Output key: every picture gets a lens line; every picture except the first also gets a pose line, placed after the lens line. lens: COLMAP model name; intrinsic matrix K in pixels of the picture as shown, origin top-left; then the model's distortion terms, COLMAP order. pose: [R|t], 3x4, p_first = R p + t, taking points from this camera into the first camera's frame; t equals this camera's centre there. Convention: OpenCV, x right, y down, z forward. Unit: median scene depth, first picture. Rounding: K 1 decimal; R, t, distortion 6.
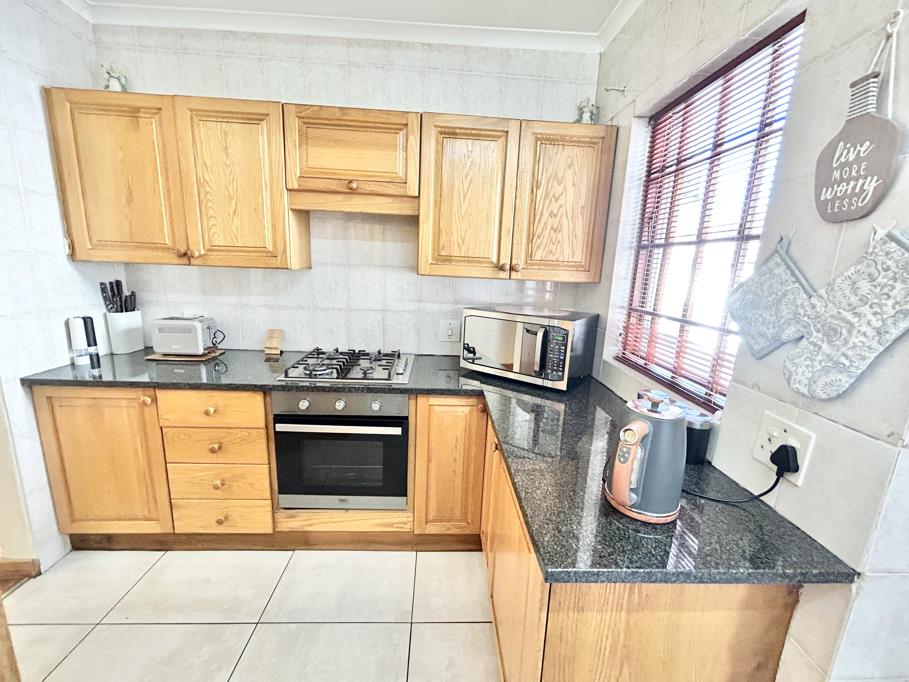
lens RADIAL K [[369.5, 0, 454.5], [0, 369.5, 341.0], [0, 0, 1]] dist [-0.001382, 0.000166]
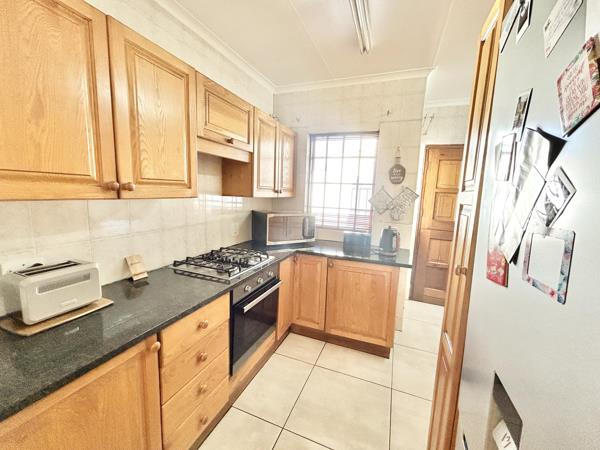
lens RADIAL K [[243.9, 0, 300.0], [0, 243.9, 225.0], [0, 0, 1]] dist [-0.001382, 0.000166]
pose [[0.415119, -0.151104, 0.897131, -1.102248], [0.163104, 0.982494, 0.090011, -0.125541], [-0.895027, 0.108960, 0.432497, 0.348352]]
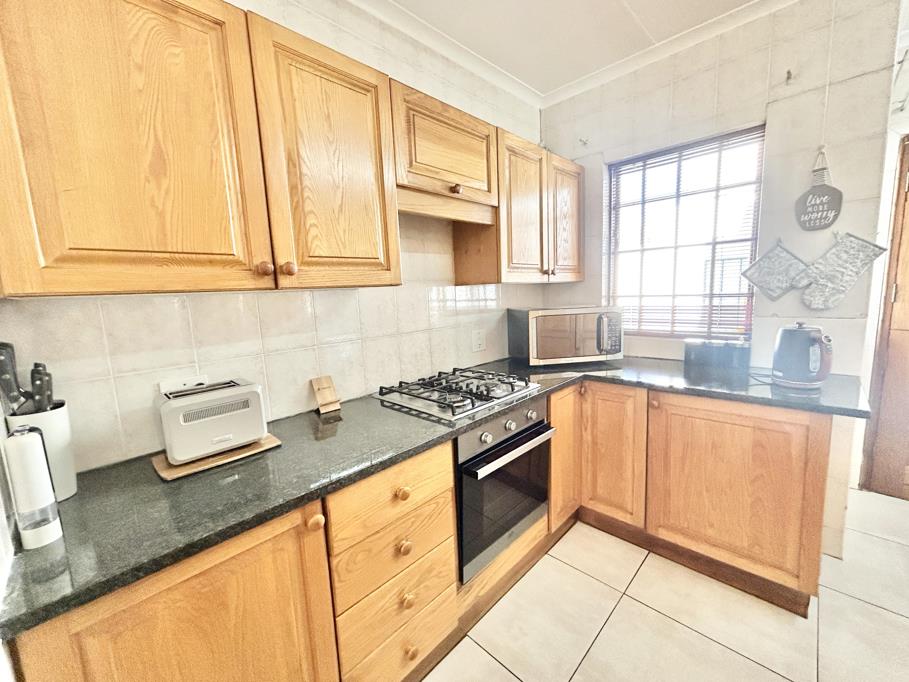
lens RADIAL K [[369.5, 0, 454.5], [0, 369.5, 341.0], [0, 0, 1]] dist [-0.001382, 0.000166]
pose [[0.727106, -0.167042, 0.665893, -0.940709], [0.210612, 0.977451, 0.015224, -0.069874], [-0.653421, 0.129176, 0.745892, 0.370383]]
